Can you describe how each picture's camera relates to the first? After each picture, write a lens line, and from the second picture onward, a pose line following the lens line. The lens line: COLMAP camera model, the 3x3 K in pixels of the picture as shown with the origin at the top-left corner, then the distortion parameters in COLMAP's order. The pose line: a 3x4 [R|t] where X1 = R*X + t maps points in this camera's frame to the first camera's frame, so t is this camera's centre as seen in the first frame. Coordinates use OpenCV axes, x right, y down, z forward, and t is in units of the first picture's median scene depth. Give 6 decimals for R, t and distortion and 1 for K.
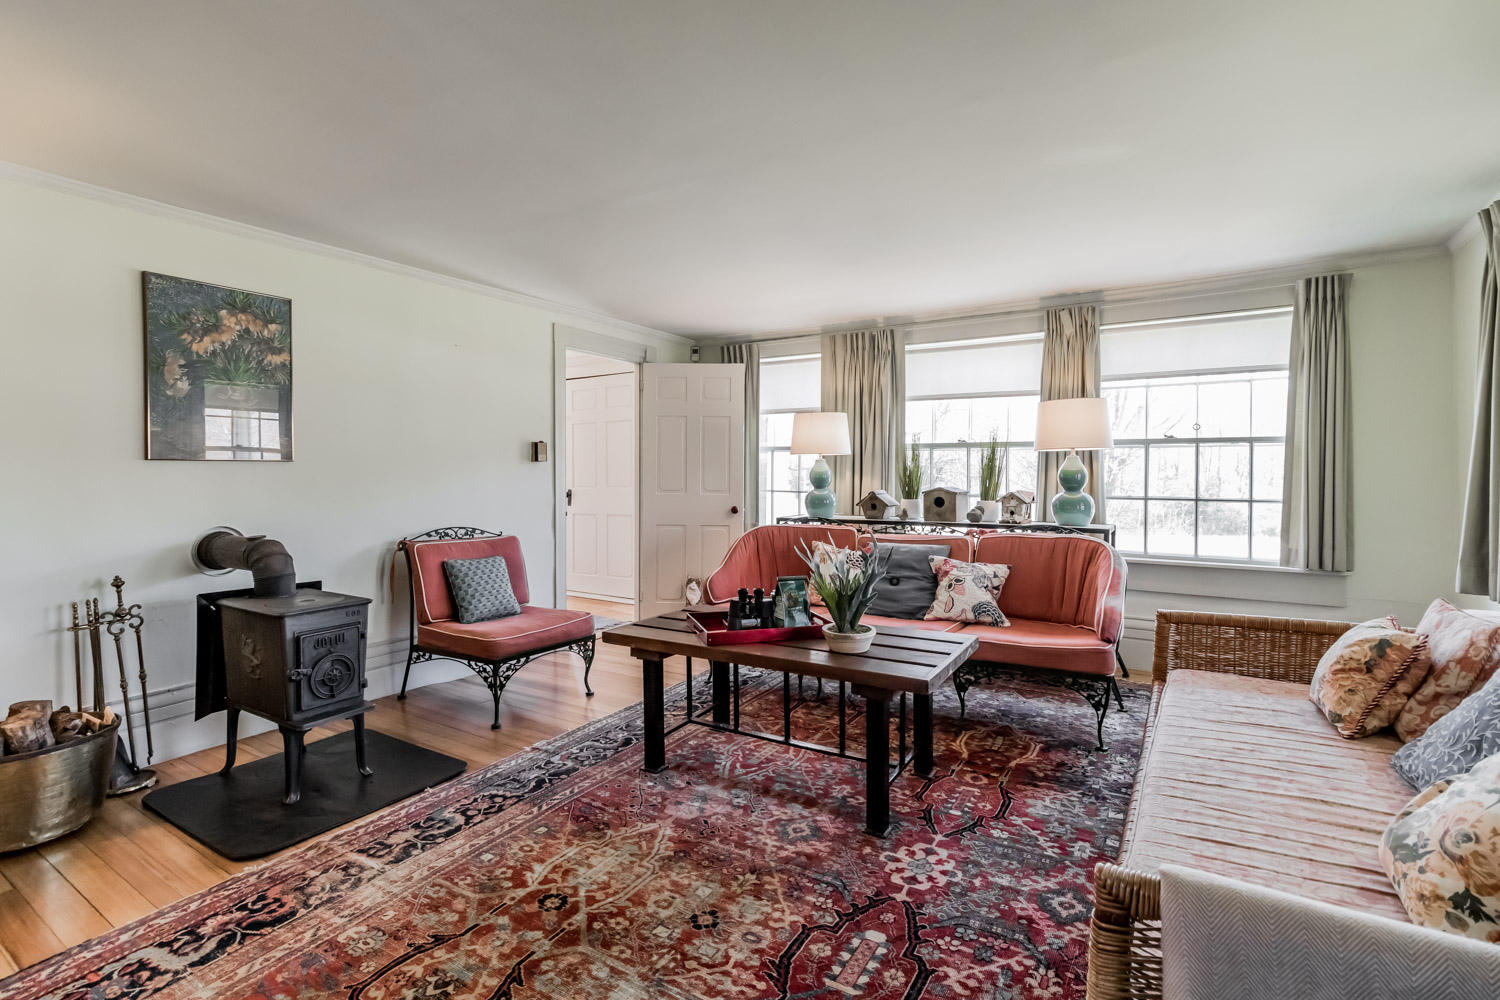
lens RADIAL K [[678.3, 0, 746.5], [0, 678.3, 482.7], [0, 0, 1]] dist [0.000348, -0.000193]
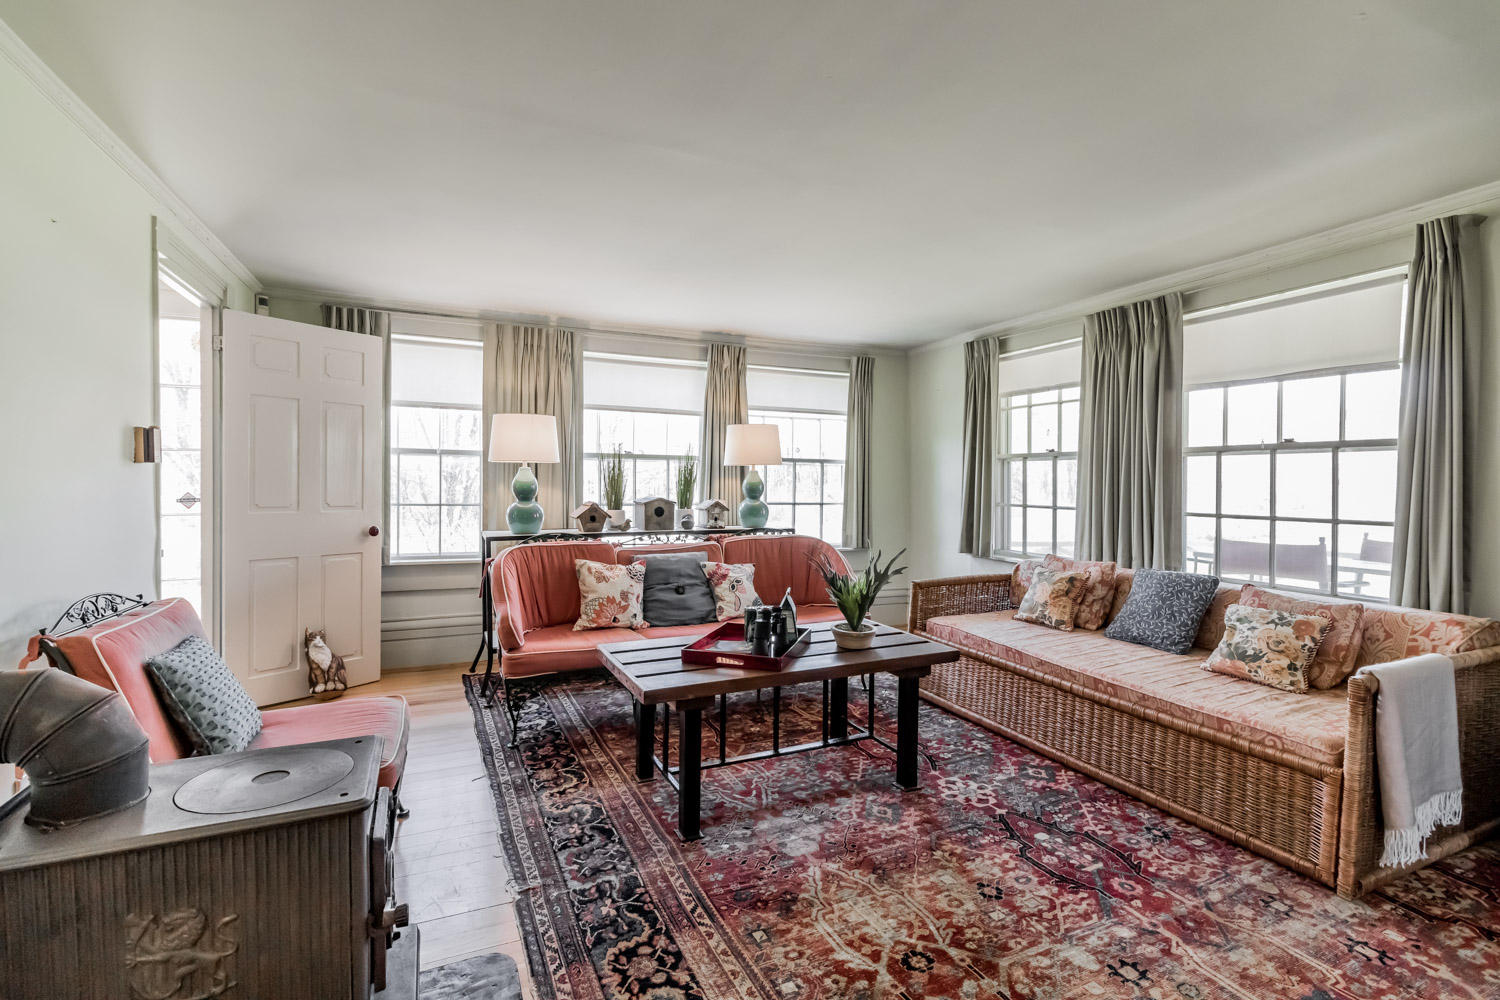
lens RADIAL K [[682.3, 0, 750.0], [0, 682.3, 500.0], [0, 0, 1]] dist [0.000046, -0.000180]
pose [[0.570714, -0.018954, 0.820930, -0.805850], [0.002342, 0.999767, 0.021455, -0.019196], [-0.821146, -0.010322, 0.570625, 0.460919]]
